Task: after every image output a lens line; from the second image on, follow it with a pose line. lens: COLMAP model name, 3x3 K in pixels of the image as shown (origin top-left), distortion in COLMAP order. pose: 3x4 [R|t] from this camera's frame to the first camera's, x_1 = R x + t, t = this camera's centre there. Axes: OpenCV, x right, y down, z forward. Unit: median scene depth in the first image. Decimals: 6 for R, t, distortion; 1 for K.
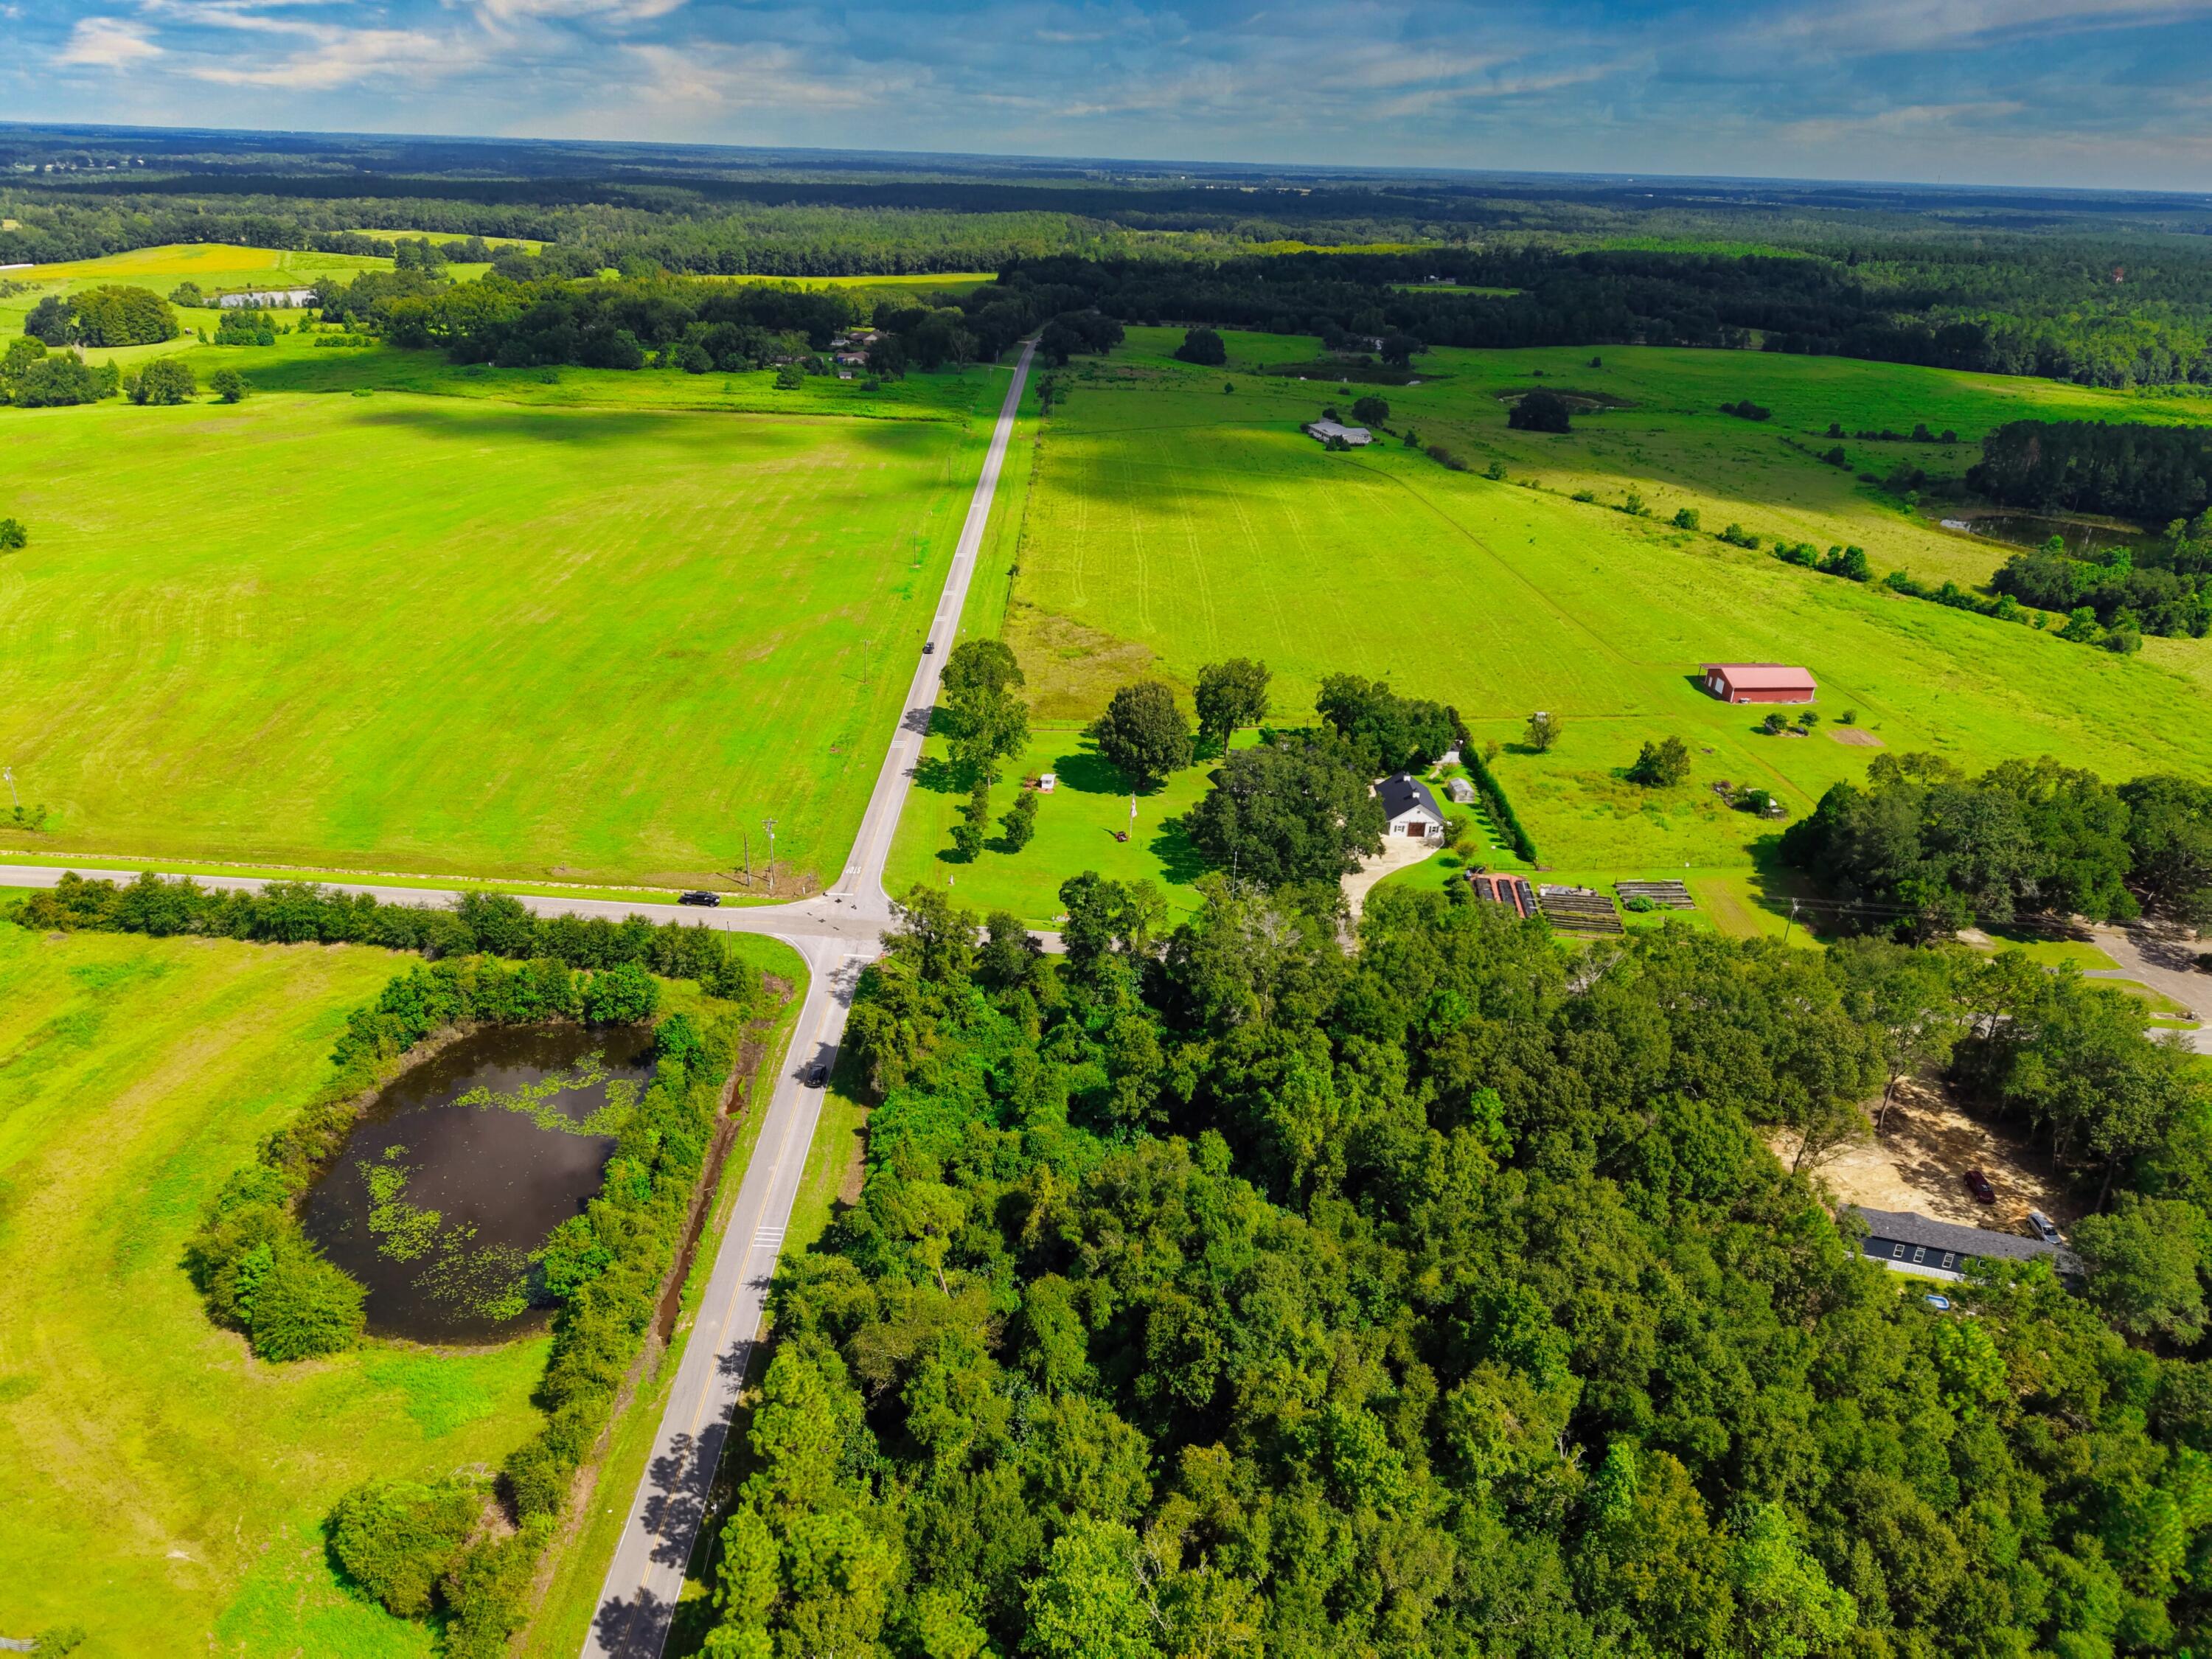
lens RADIAL K [[1477.7, 0, 1106.0], [0, 1477.7, 829.5], [0, 0, 1]] dist [0.056304, -0.062243]
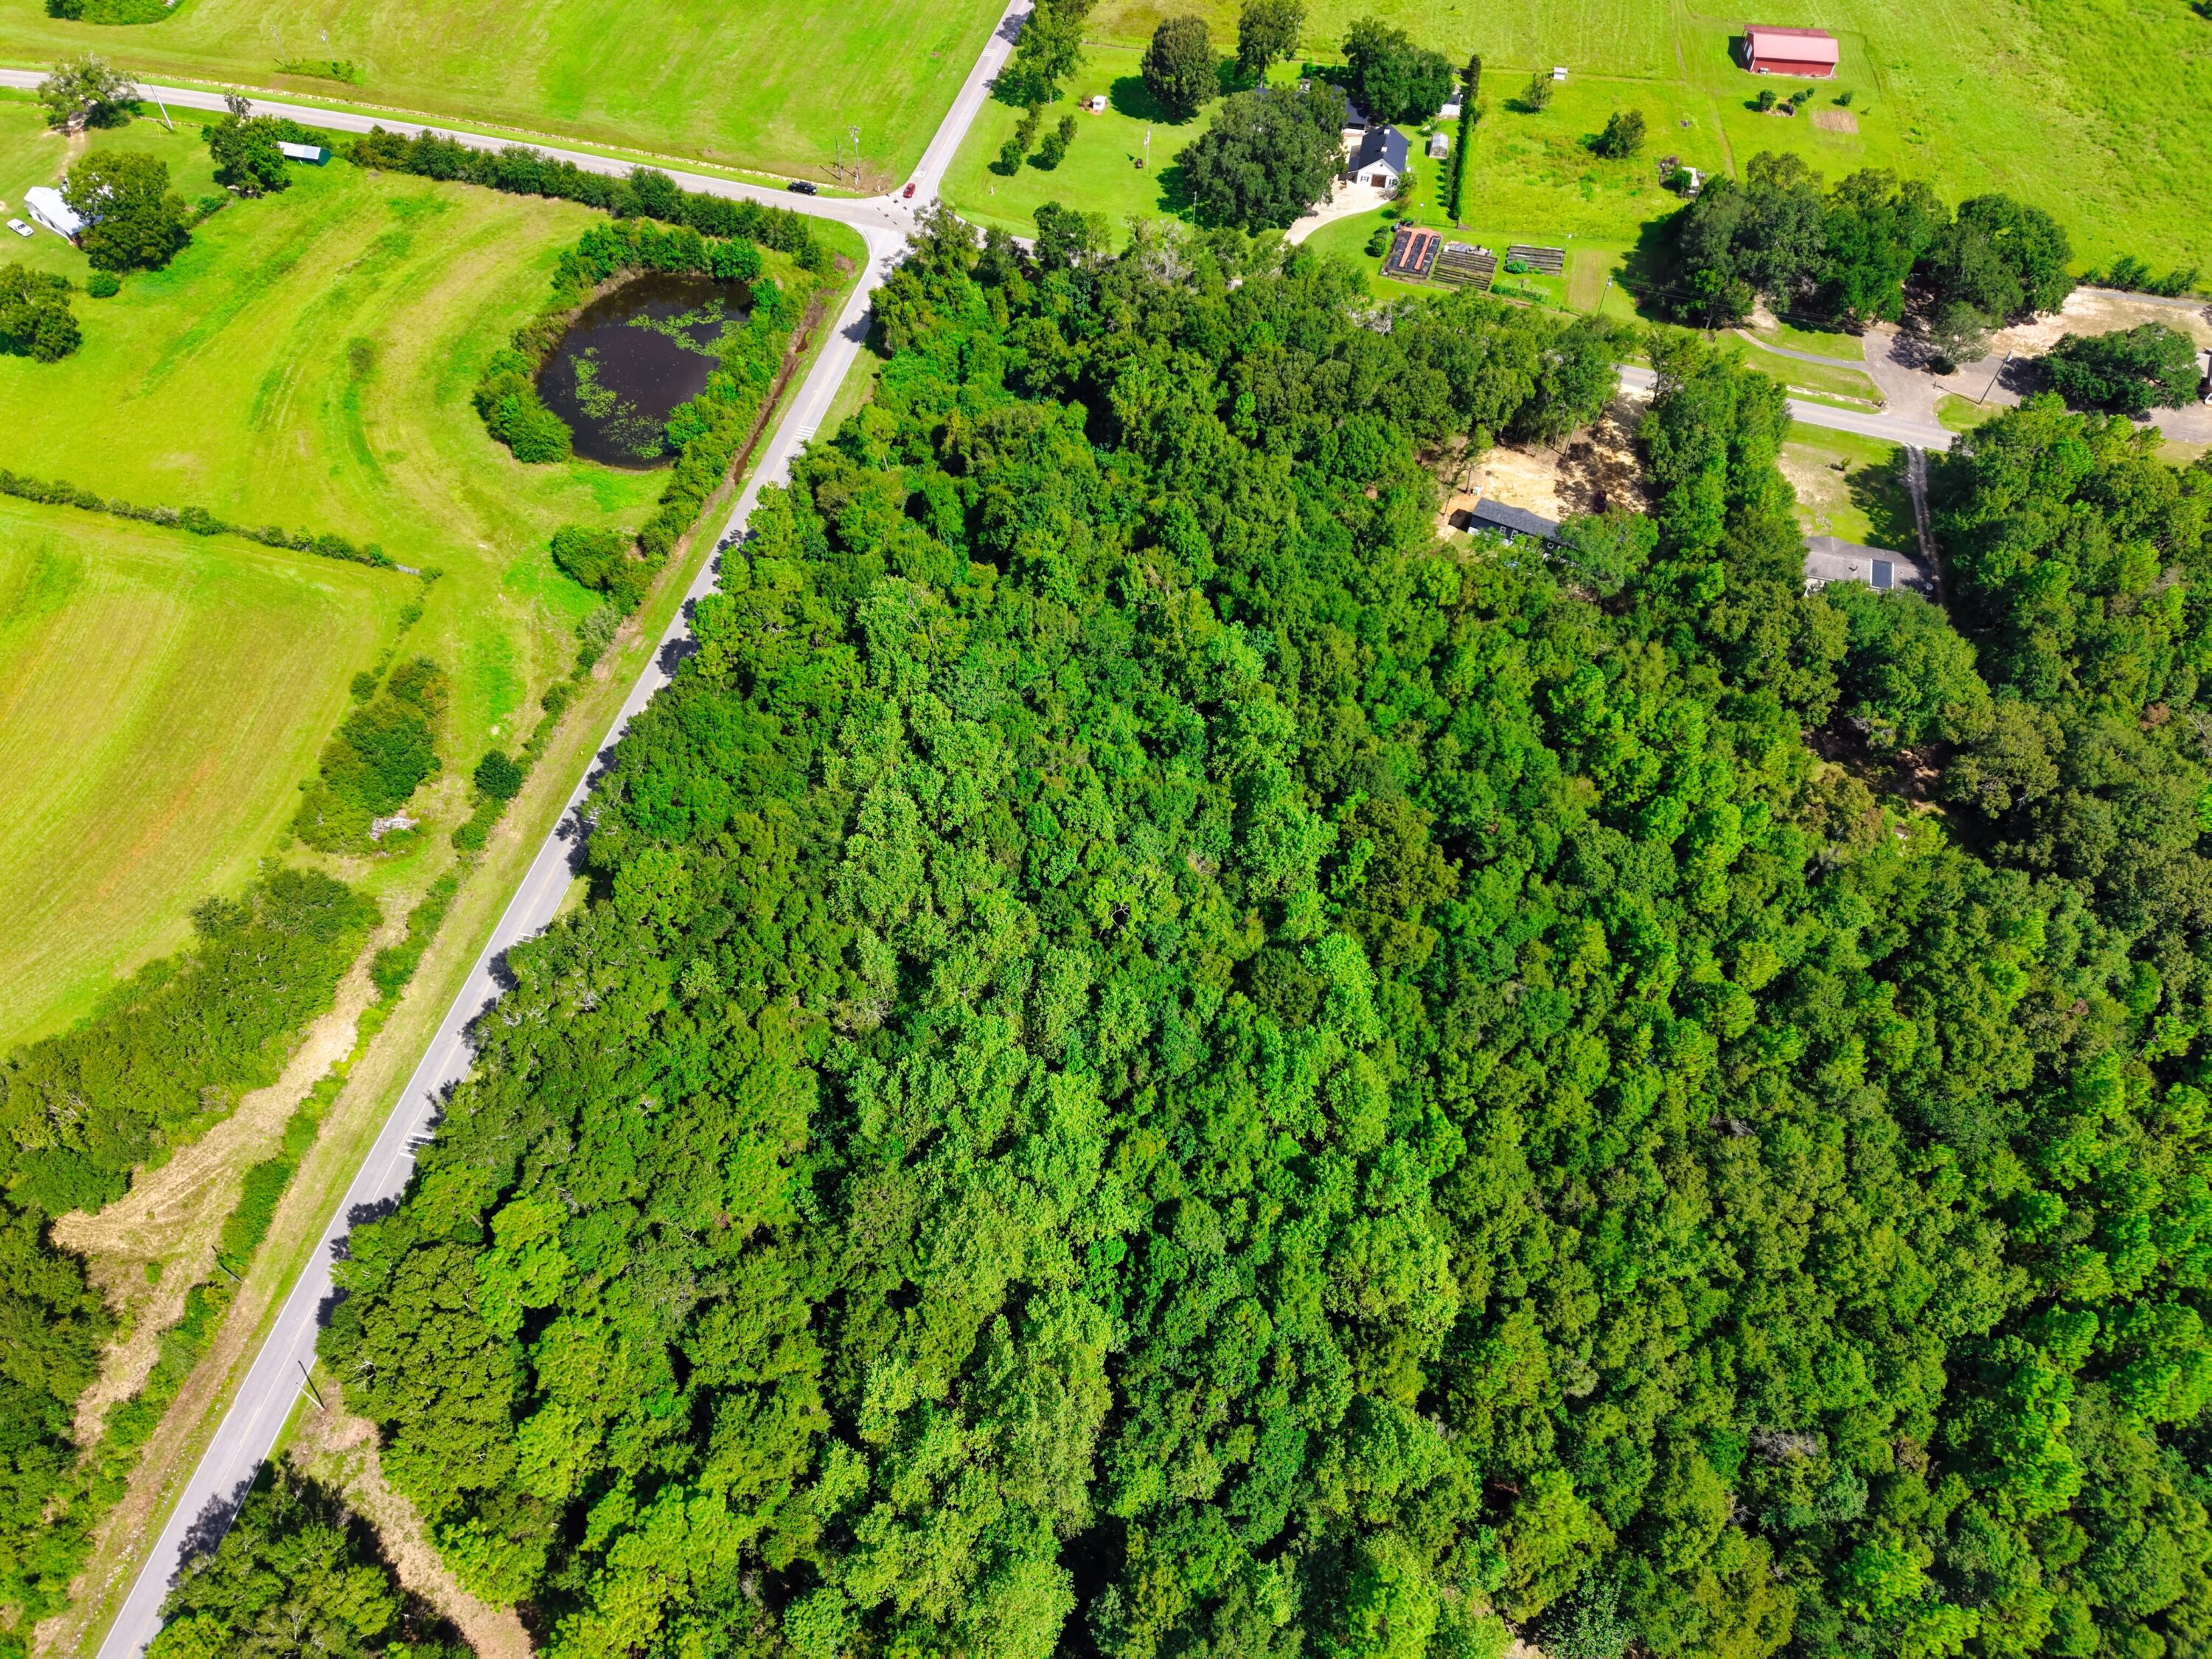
lens RADIAL K [[1477.7, 0, 1106.0], [0, 1477.7, 829.5], [0, 0, 1]] dist [0.056304, -0.062243]
pose [[0.977803, 0.159070, -0.136373, 0.260258], [-0.080272, 0.885606, 0.457448, -0.075452], [0.193539, -0.436347, 0.878717, -0.371571]]
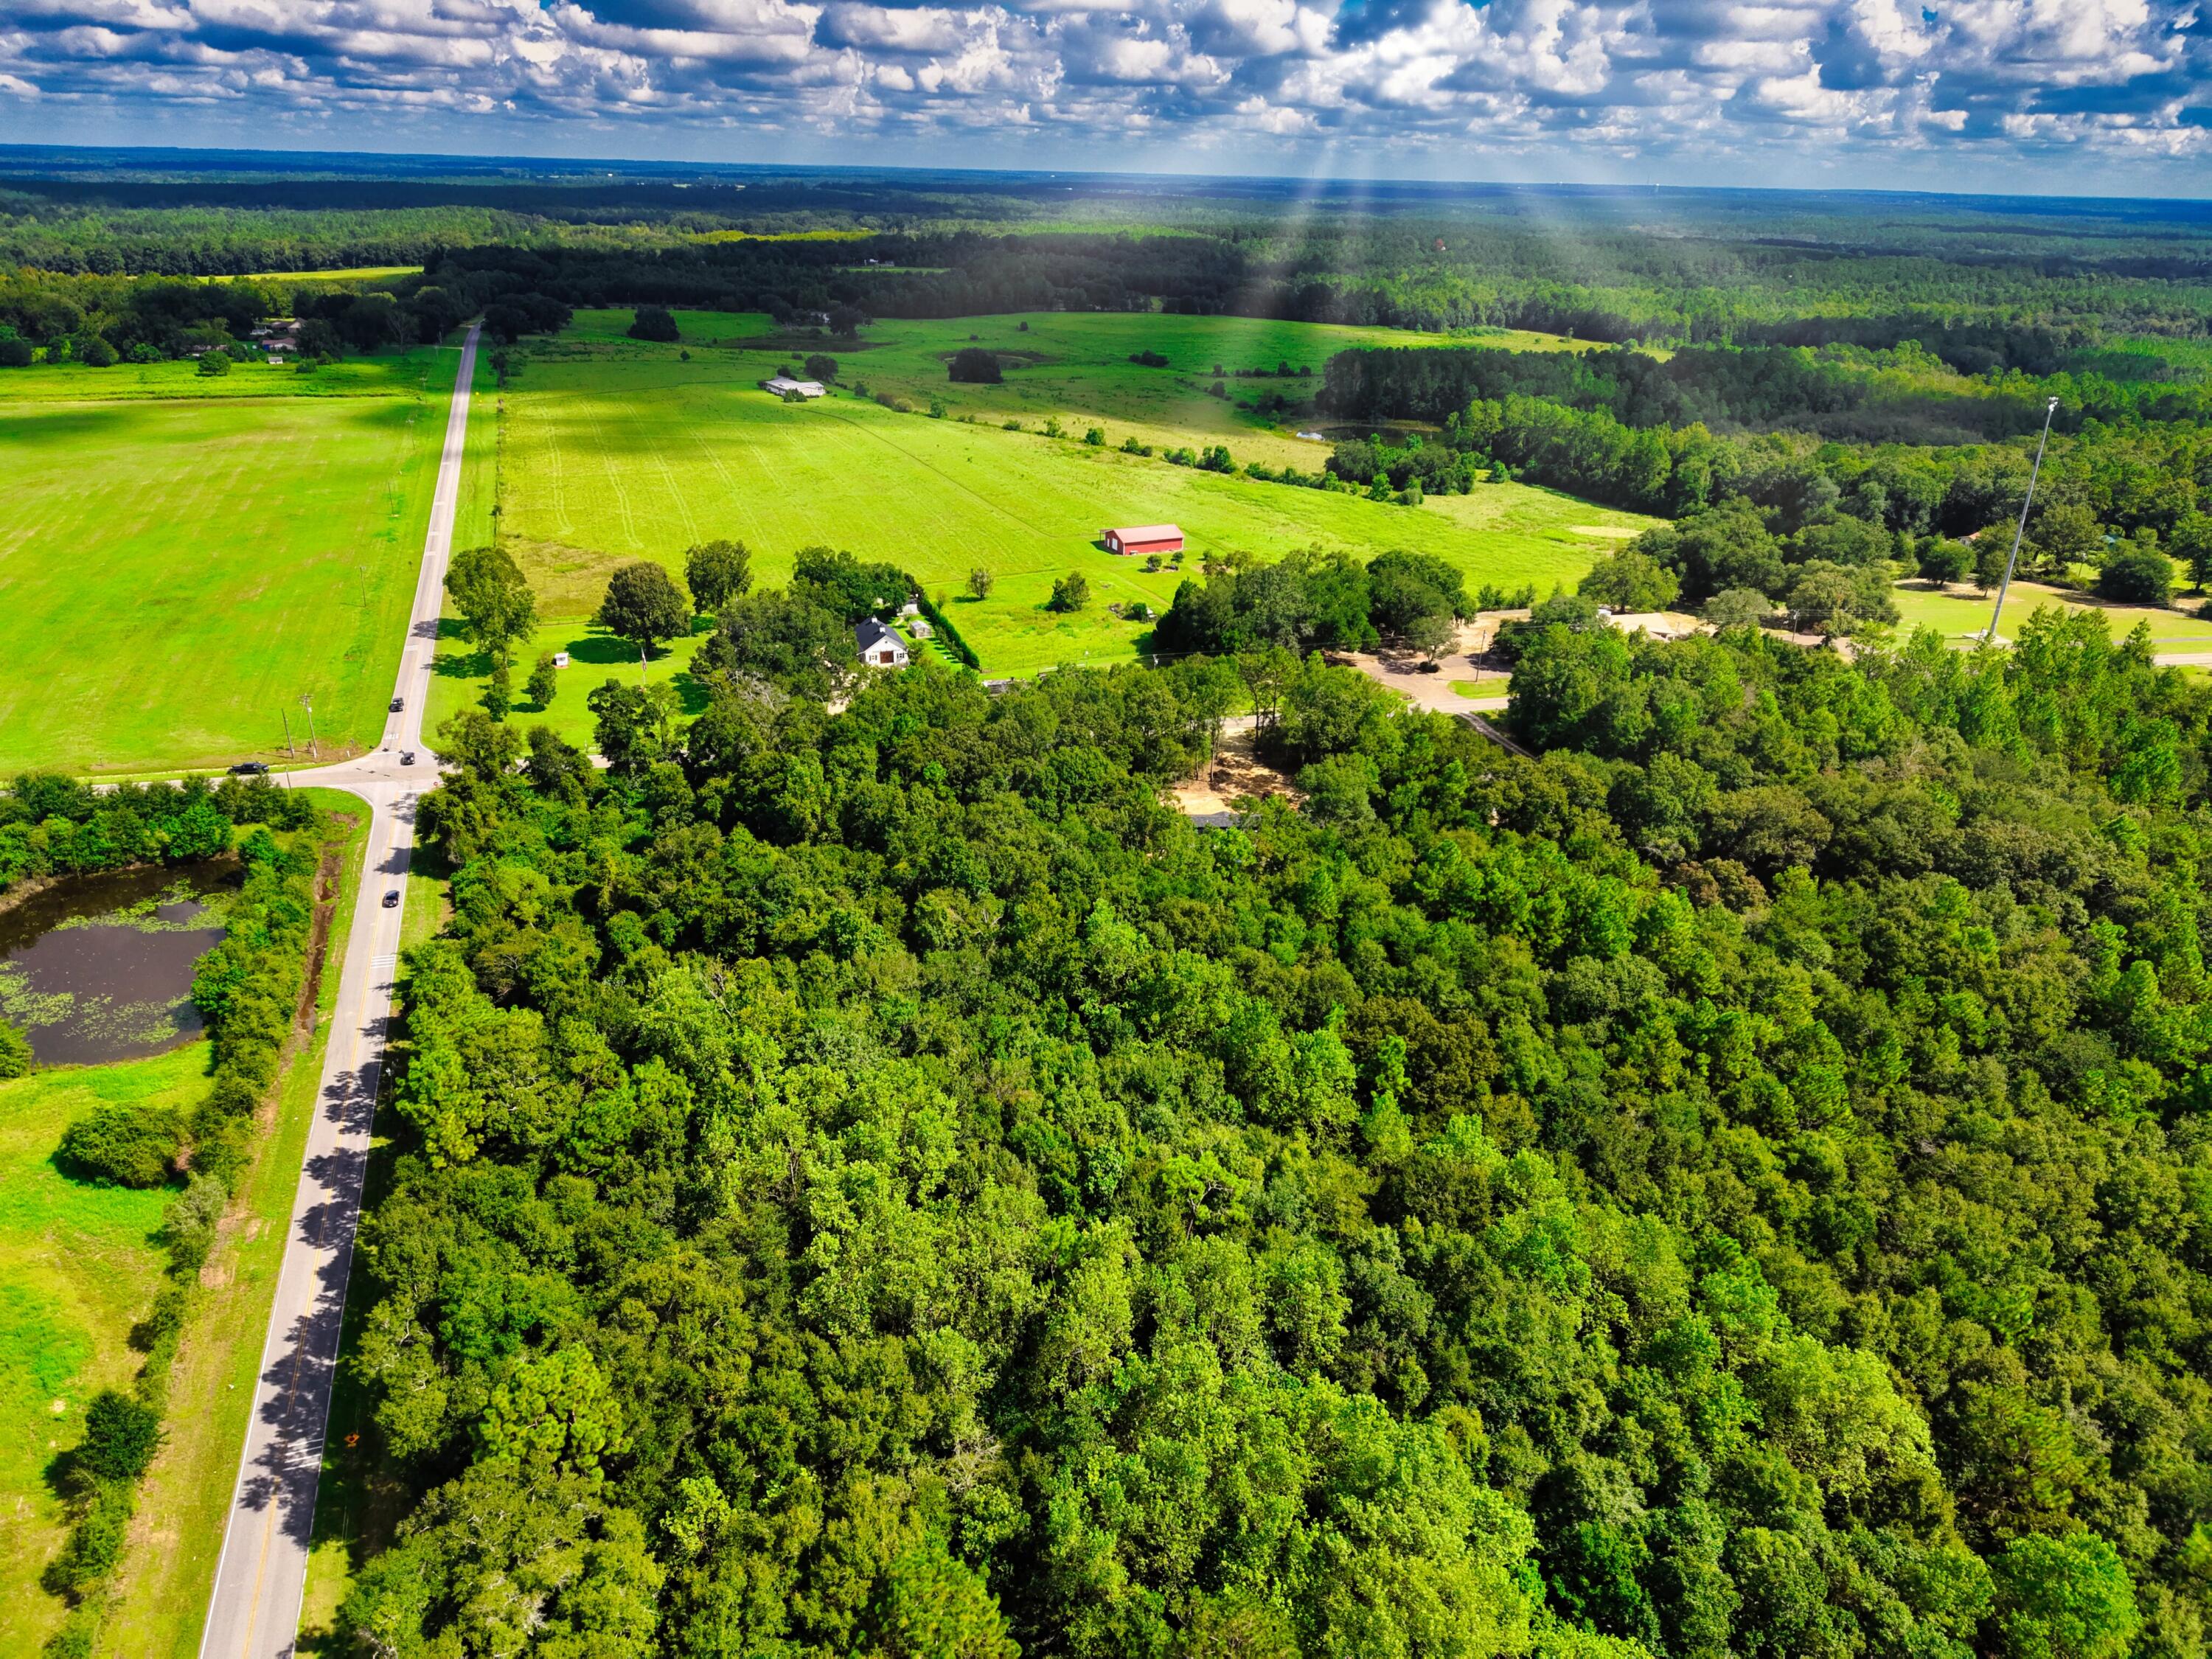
lens RADIAL K [[1477.7, 0, 1106.0], [0, 1477.7, 829.5], [0, 0, 1]] dist [0.056304, -0.062243]
pose [[0.941934, -0.144896, 0.302928, -0.013734], [0.144721, 0.989202, 0.023151, 0.151146], [-0.303011, 0.022034, 0.952732, -0.250203]]
